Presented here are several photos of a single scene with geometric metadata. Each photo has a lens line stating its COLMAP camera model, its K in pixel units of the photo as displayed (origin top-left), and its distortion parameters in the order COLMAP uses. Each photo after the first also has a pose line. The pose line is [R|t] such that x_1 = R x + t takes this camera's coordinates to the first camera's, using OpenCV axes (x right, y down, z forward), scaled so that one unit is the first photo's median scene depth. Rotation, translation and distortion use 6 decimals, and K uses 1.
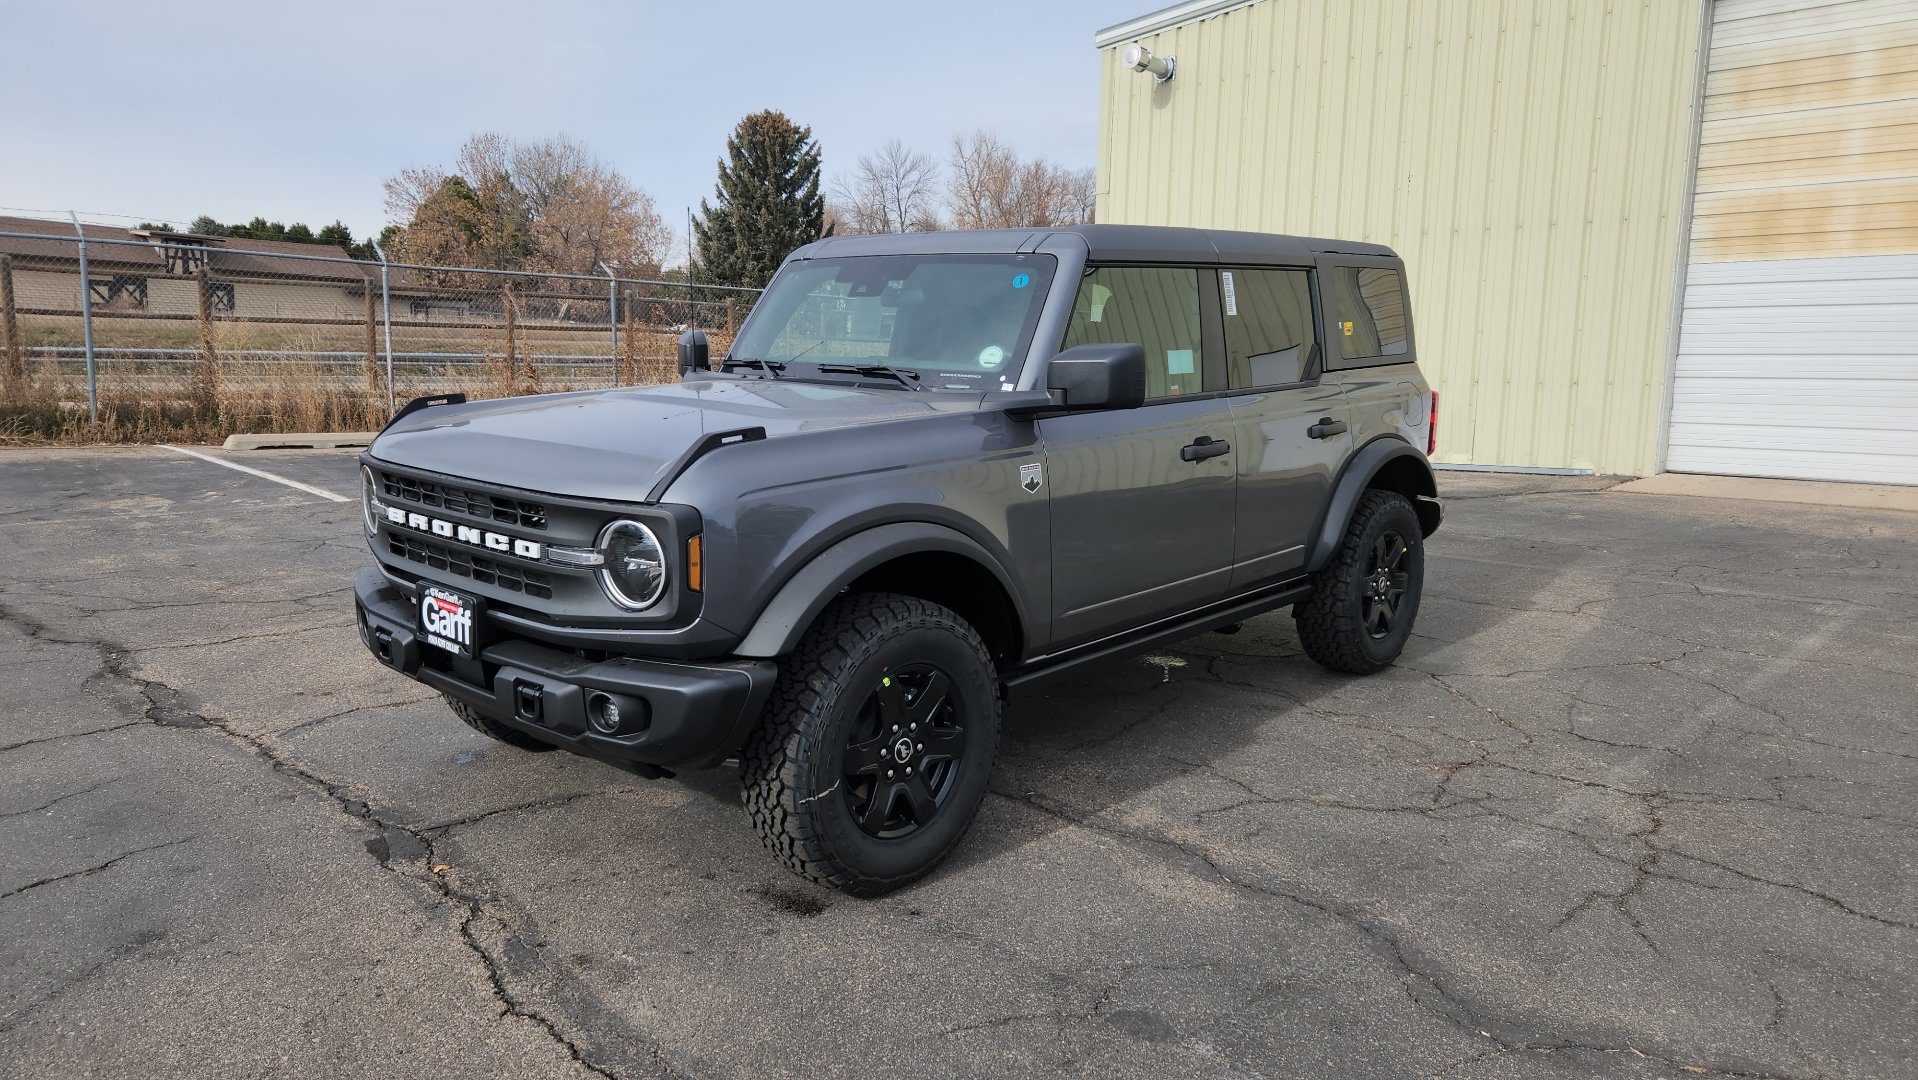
lens RADIAL K [[1279.3, 0, 938.4], [0, 1279.3, 538.2], [0, 0, 1]] dist [0.076986, -0.066487]
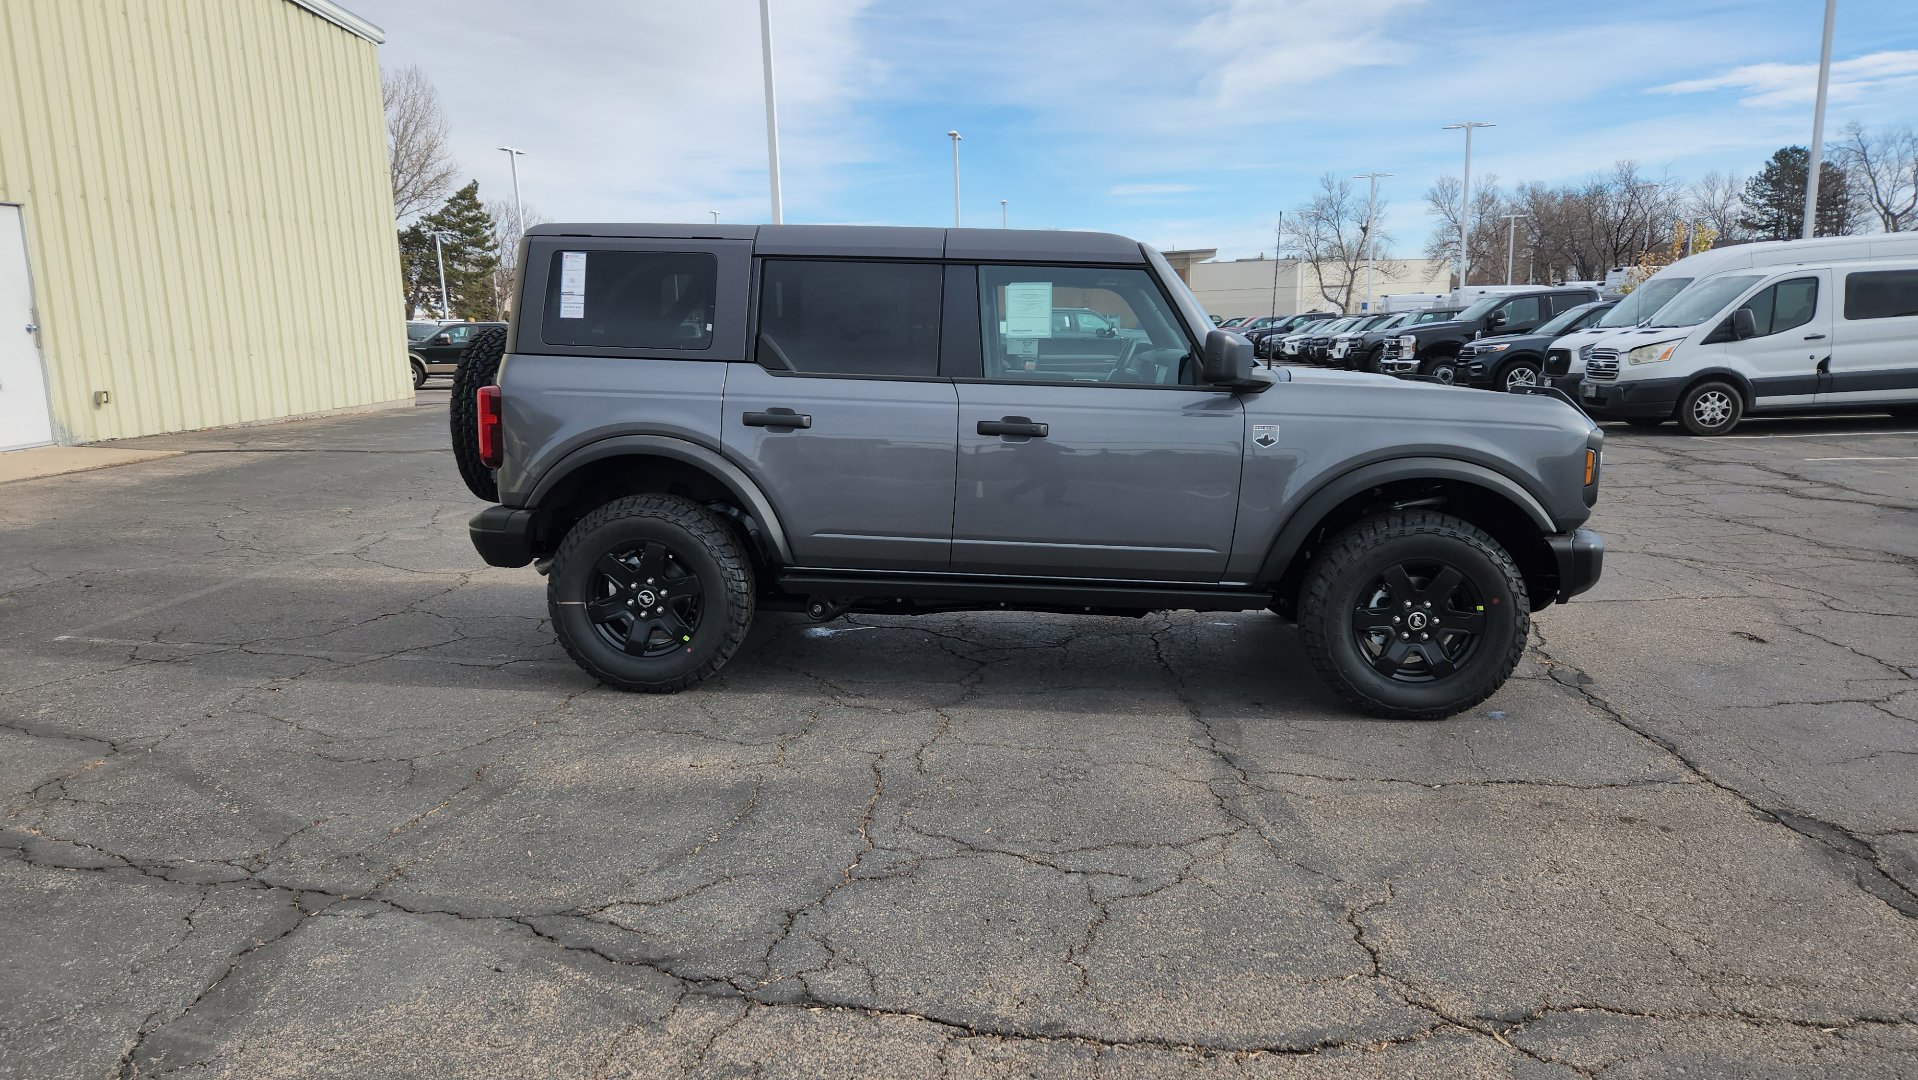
lens RADIAL K [[1280.5, 0, 938.1], [0, 1280.5, 525.3], [0, 0, 1]] dist [0.075794, -0.060496]
pose [[-0.618715, -0.134731, 0.773976, -0.849293], [0.117532, 0.958223, 0.260759, -0.312119], [-0.776774, 0.252302, -0.577032, 1.840455]]
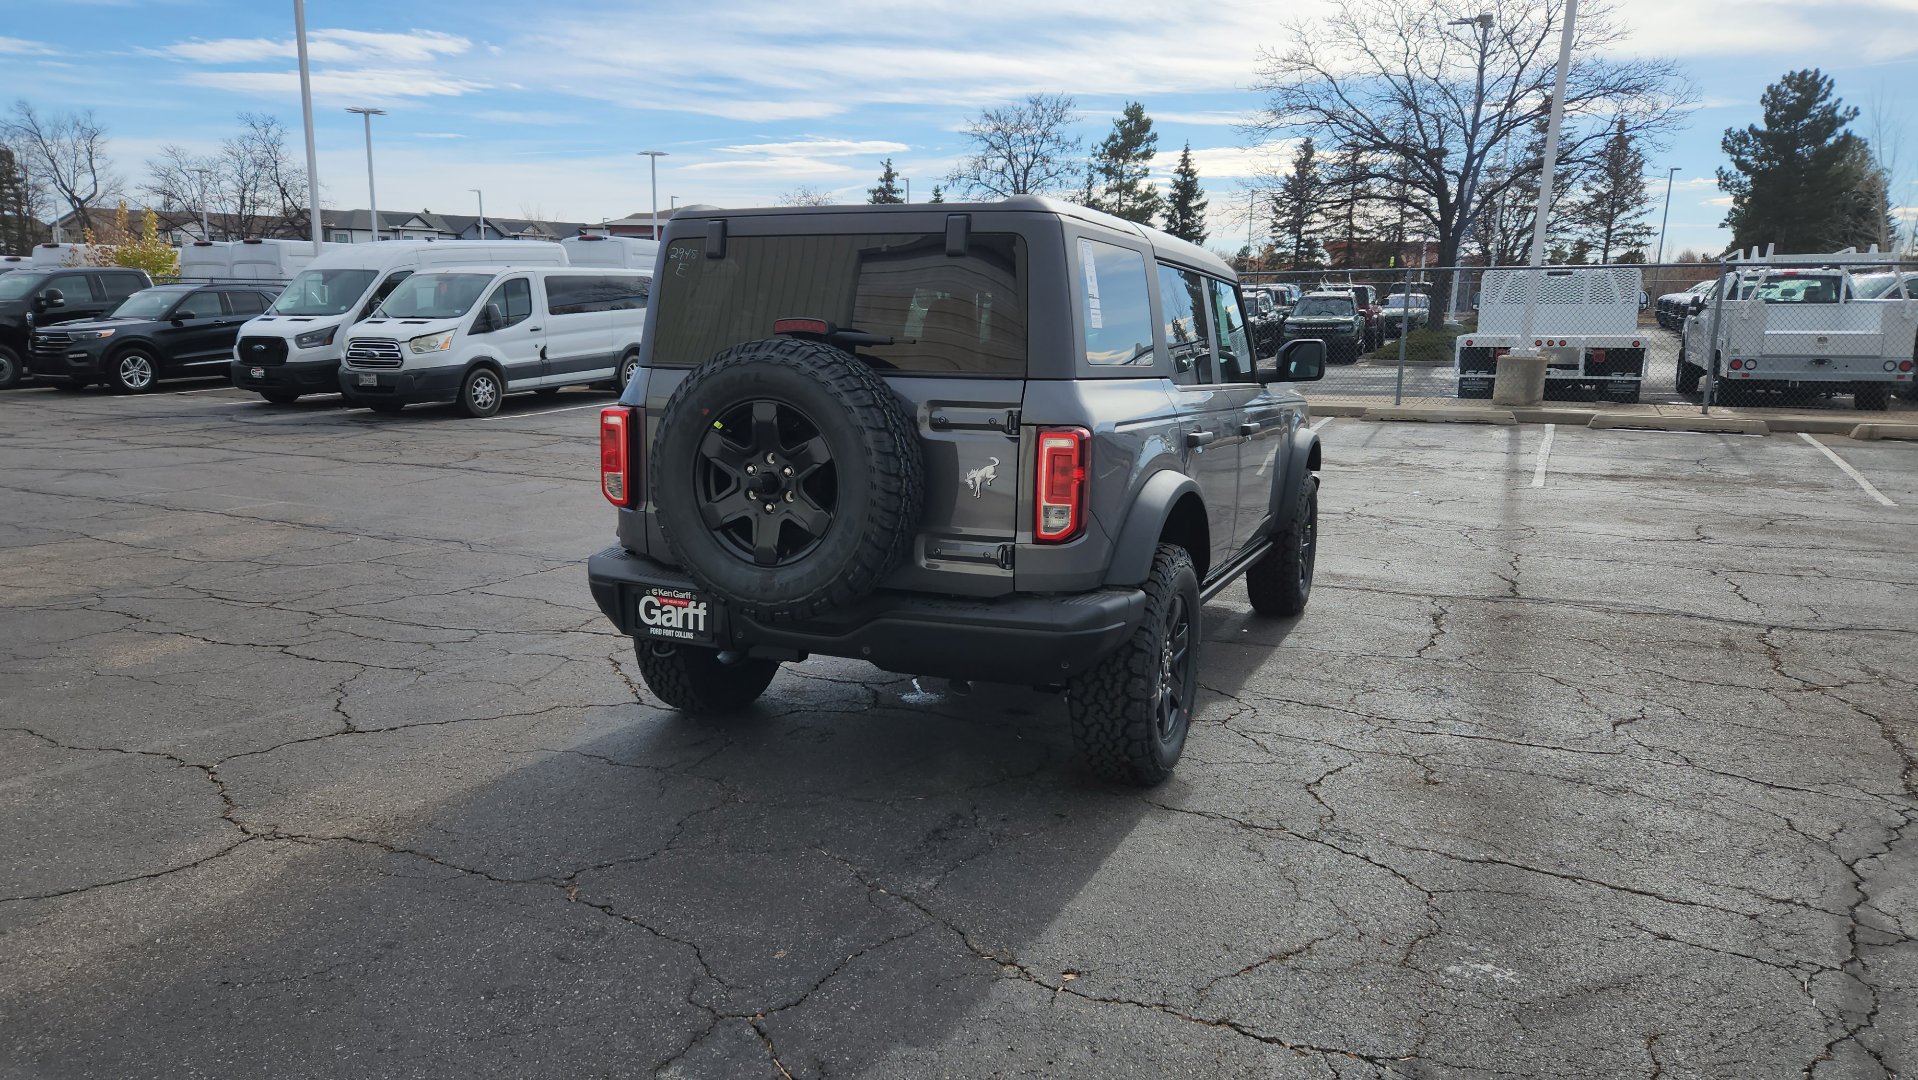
lens RADIAL K [[1274.8, 0, 927.6], [0, 1274.8, 542.8], [0, 0, 1]] dist [0.077708, -0.064486]
pose [[-0.947755, 0.024431, -0.318062, 0.557042], [-0.080927, 0.946030, 0.313811, -0.349084], [0.308563, 0.323156, -0.894628, 2.142326]]
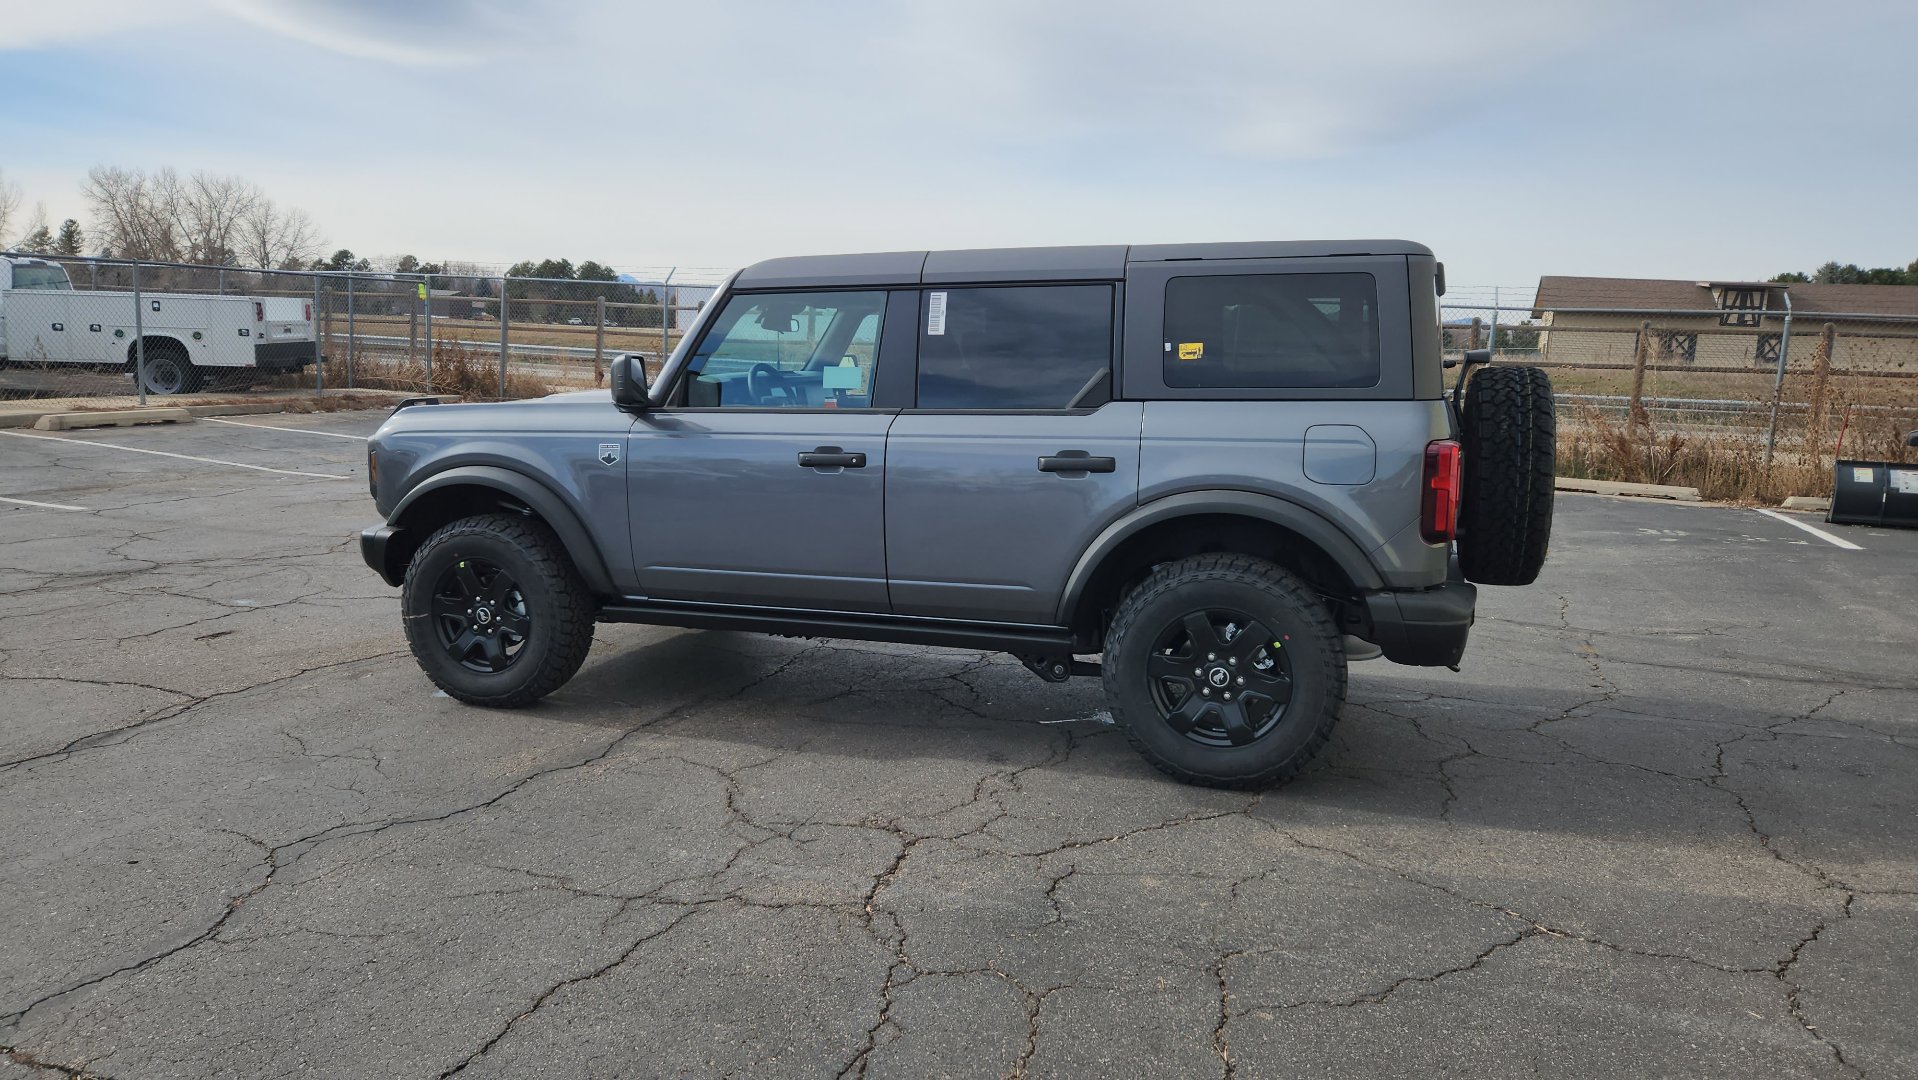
lens RADIAL K [[1280.1, 0, 927.9], [0, 1280.1, 527.7], [0, 0, 1]] dist [0.077846, -0.064750]
pose [[0.405103, 0.119751, -0.906395, 1.131752], [-0.162279, 0.985061, 0.057616, -0.081182], [0.899754, 0.123748, 0.418484, 0.589634]]
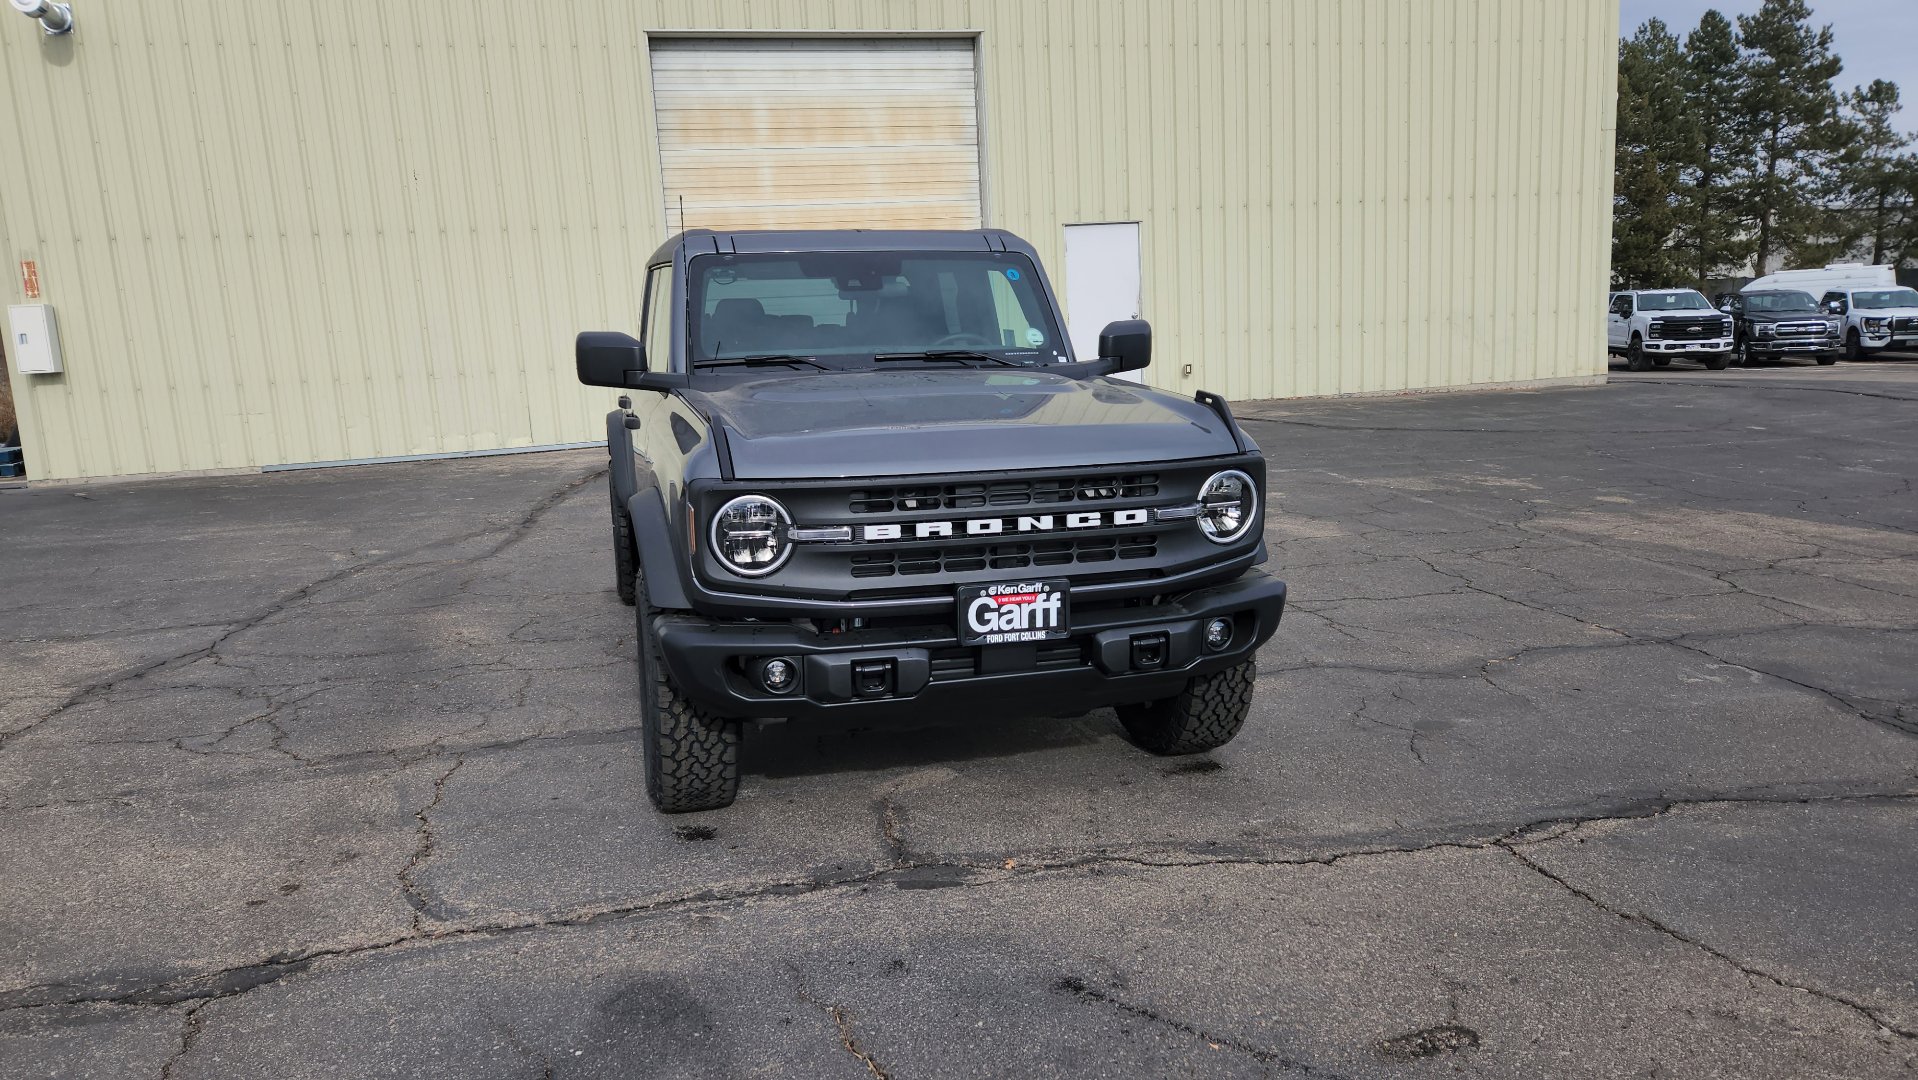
lens RADIAL K [[1283.7, 0, 915.1], [0, 1283.7, 536.7], [0, 0, 1]] dist [0.068377, -0.054206]
pose [[0.534309, -0.171920, 0.827621, -0.896402], [0.171566, 0.980776, 0.092972, -0.073604], [-0.827695, 0.092316, 0.553533, 0.360764]]
